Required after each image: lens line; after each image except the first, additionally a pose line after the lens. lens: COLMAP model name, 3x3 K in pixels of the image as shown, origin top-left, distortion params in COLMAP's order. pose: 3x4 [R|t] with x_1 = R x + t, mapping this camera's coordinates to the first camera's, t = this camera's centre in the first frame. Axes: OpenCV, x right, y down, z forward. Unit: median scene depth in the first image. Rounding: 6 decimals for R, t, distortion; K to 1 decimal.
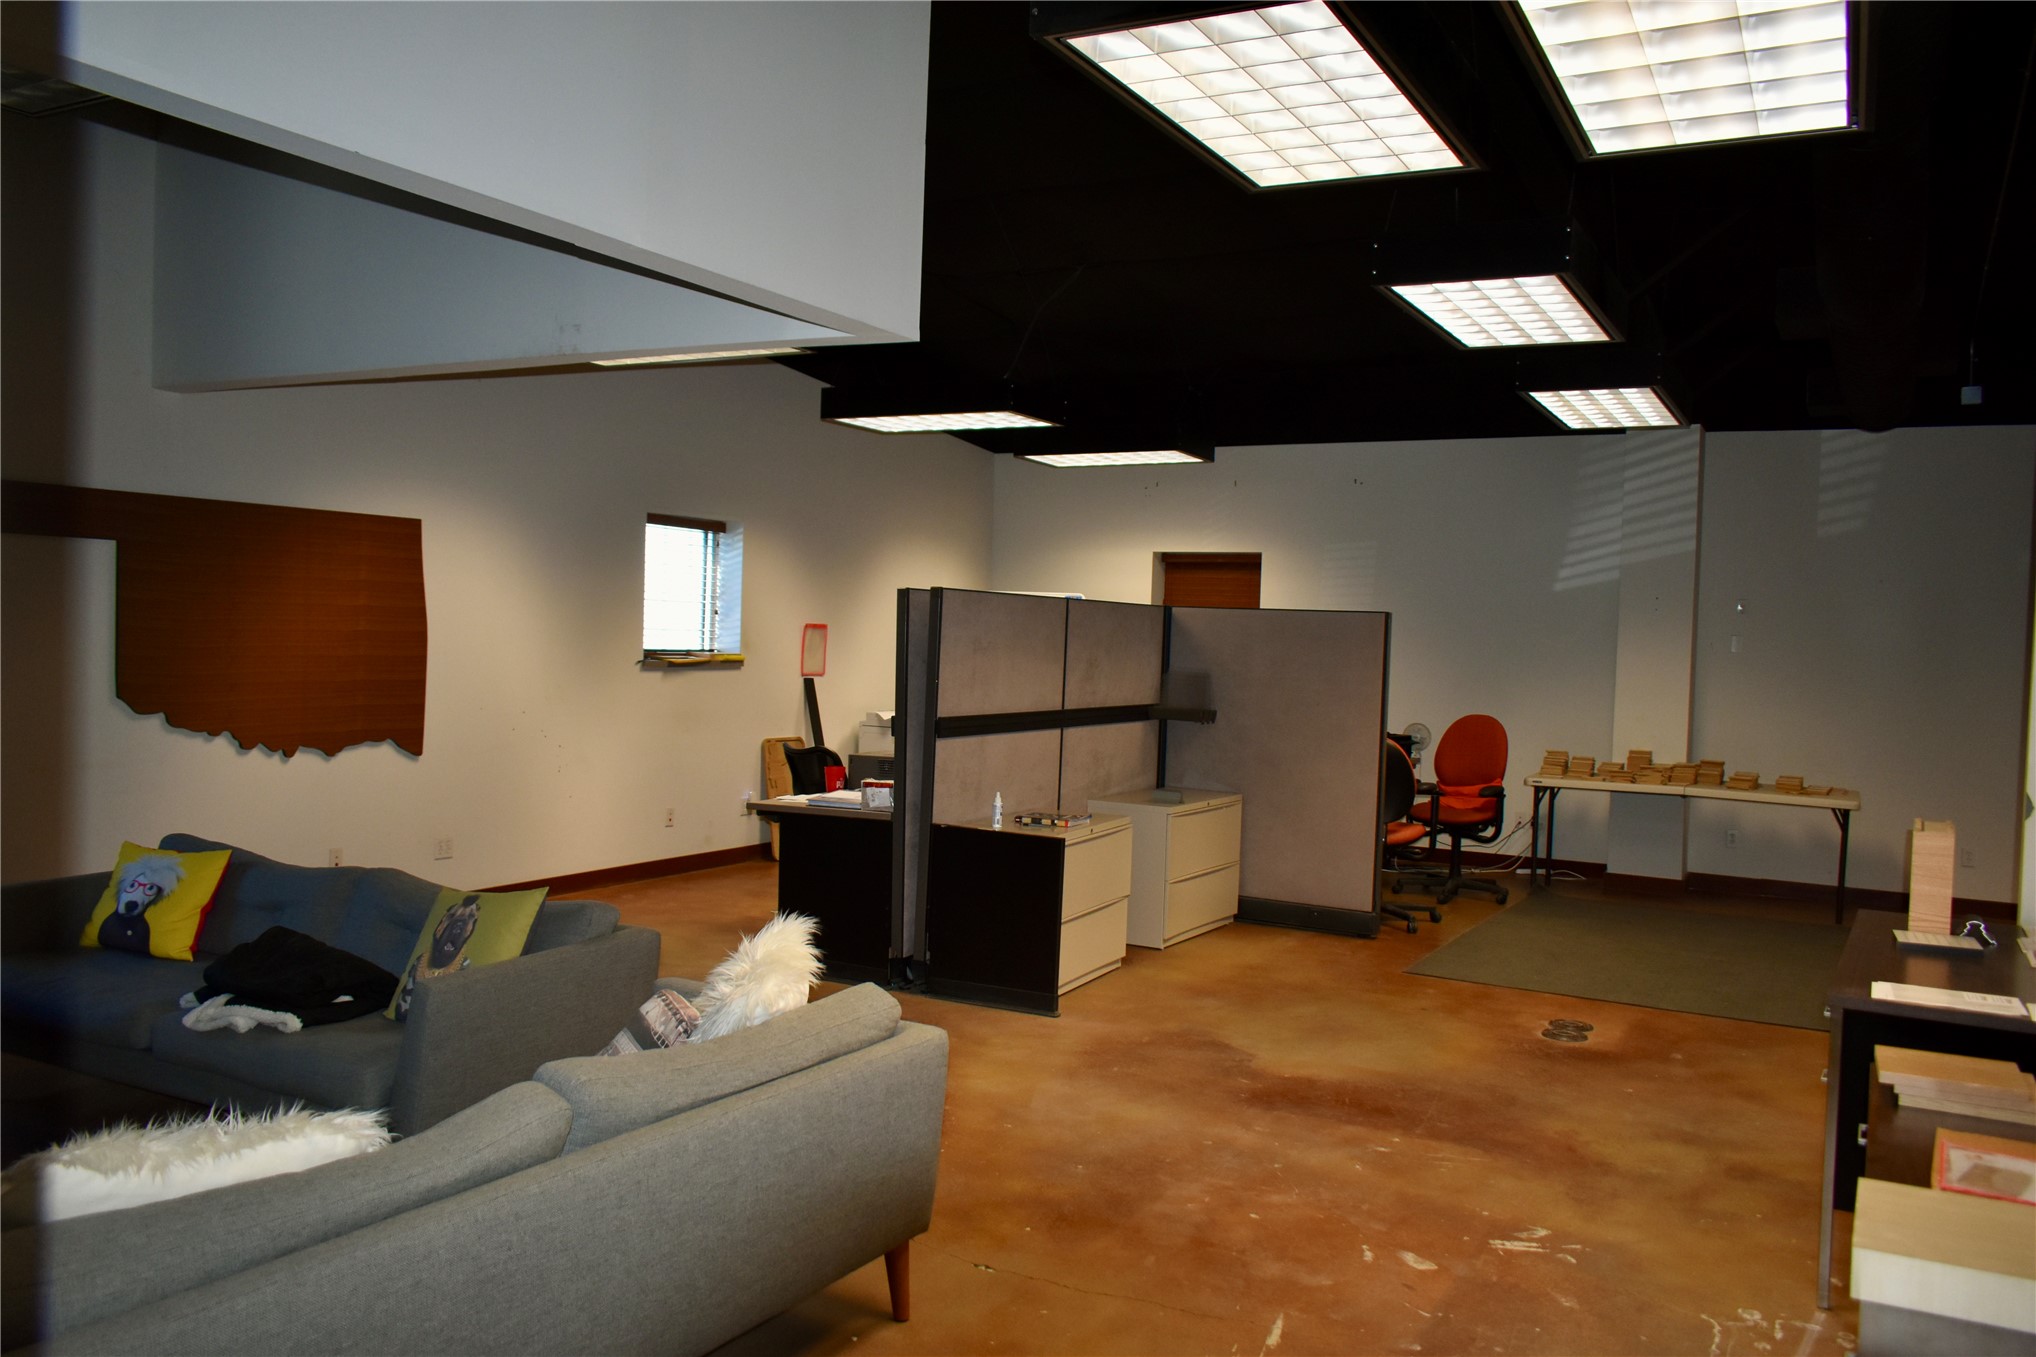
lens RADIAL K [[1565.6, 0, 1016.8], [0, 1565.6, 673.2], [0, 0, 1]] dist [-0.022163, 0.015460]
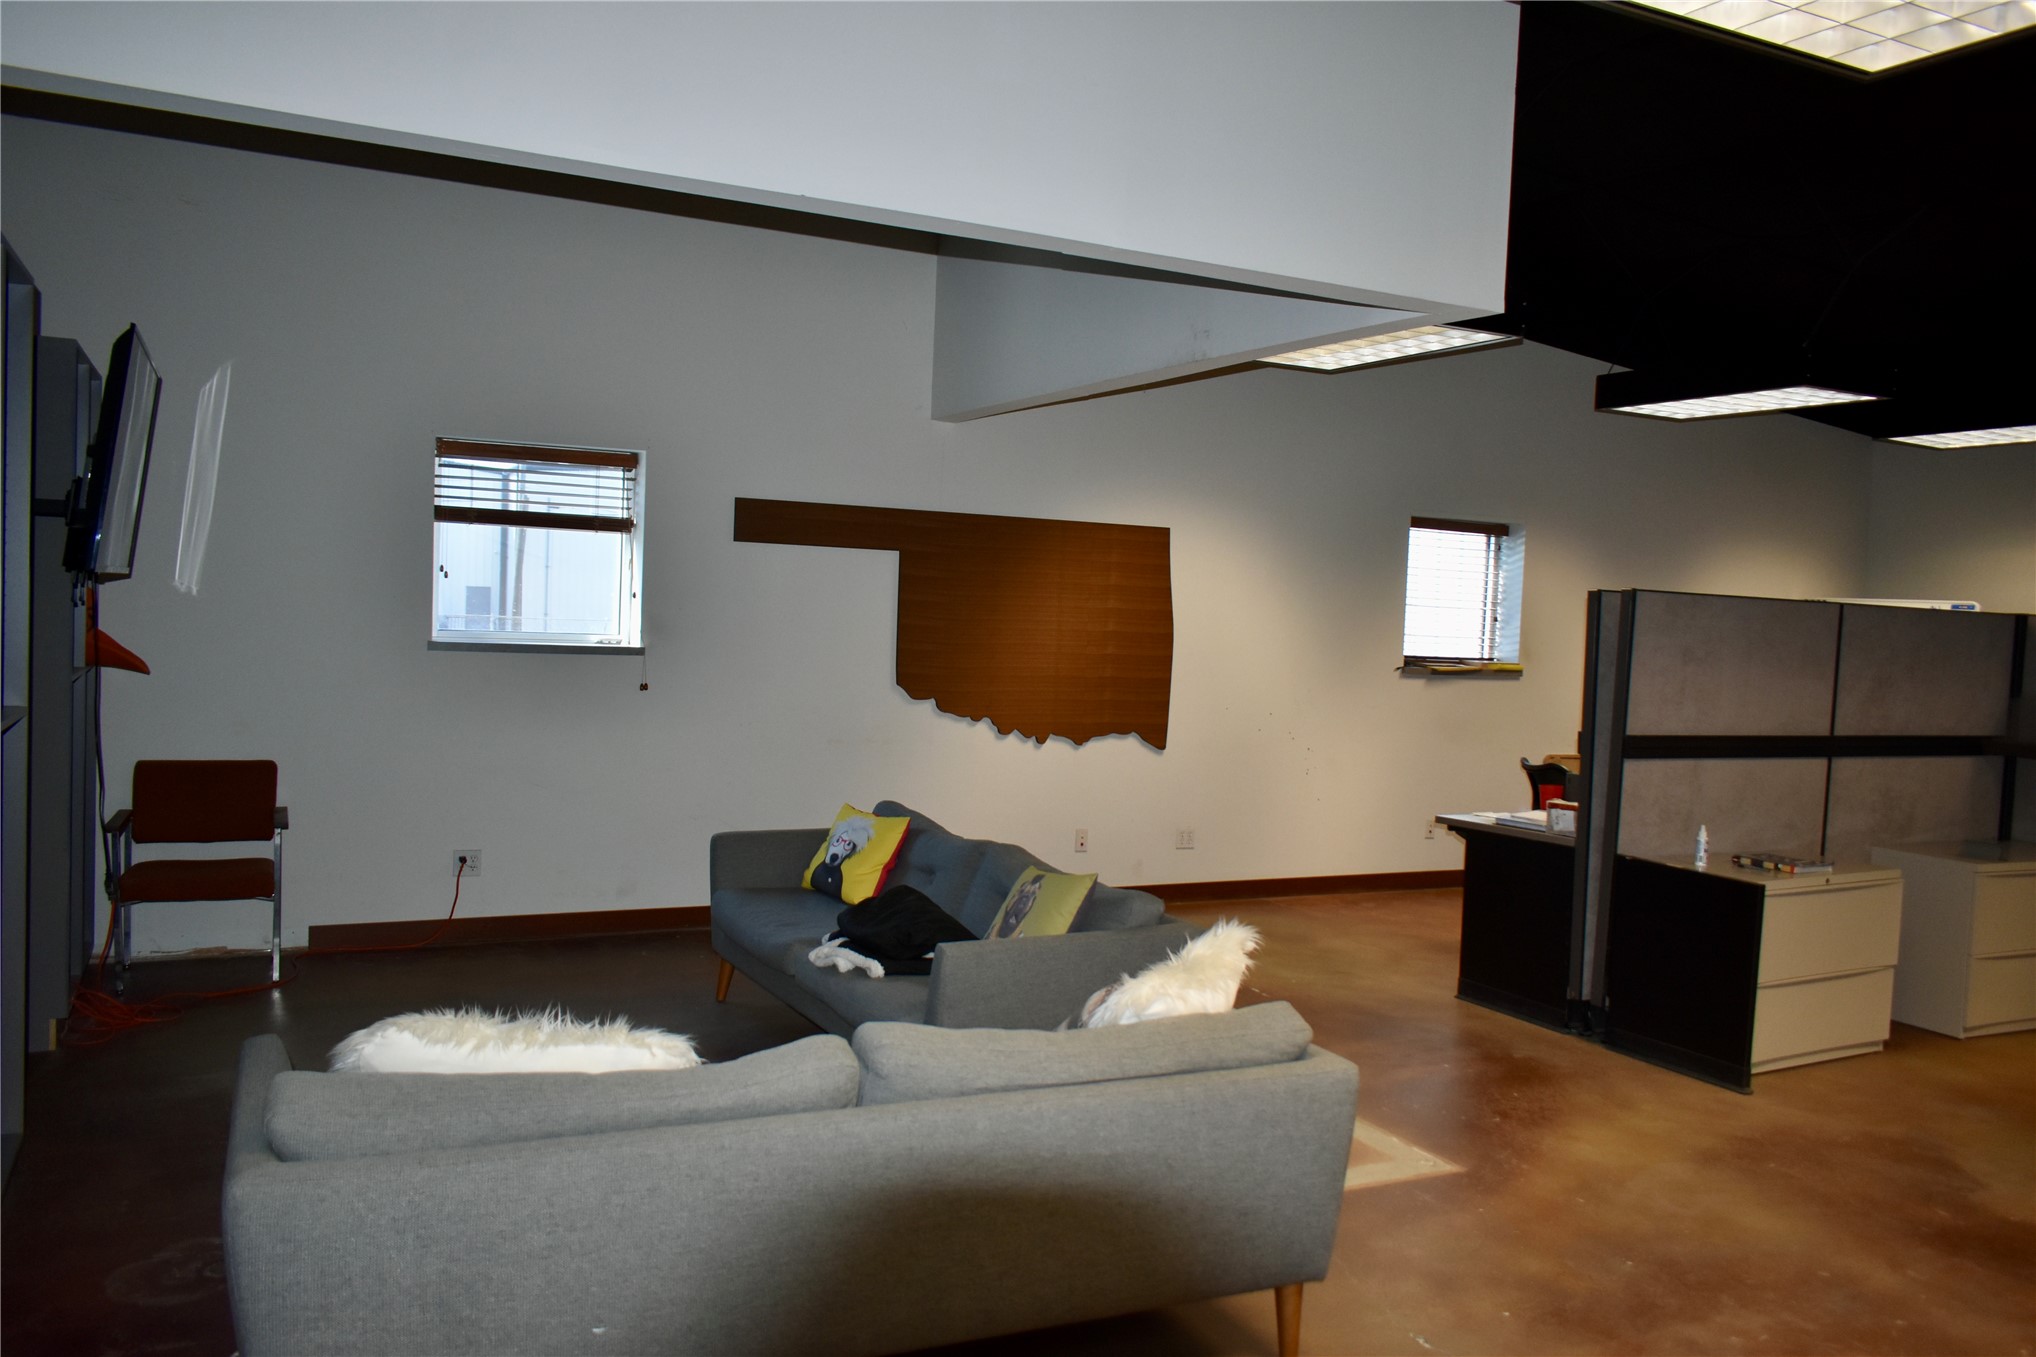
lens RADIAL K [[1565.6, 0, 1016.8], [0, 1565.6, 673.2], [0, 0, 1]] dist [-0.022163, 0.015460]
pose [[0.825058, 0.027046, -0.564401, 0.161126], [-0.031596, 0.999499, 0.001708, 0.002398], [0.564165, 0.016424, 0.825499, 0.071995]]
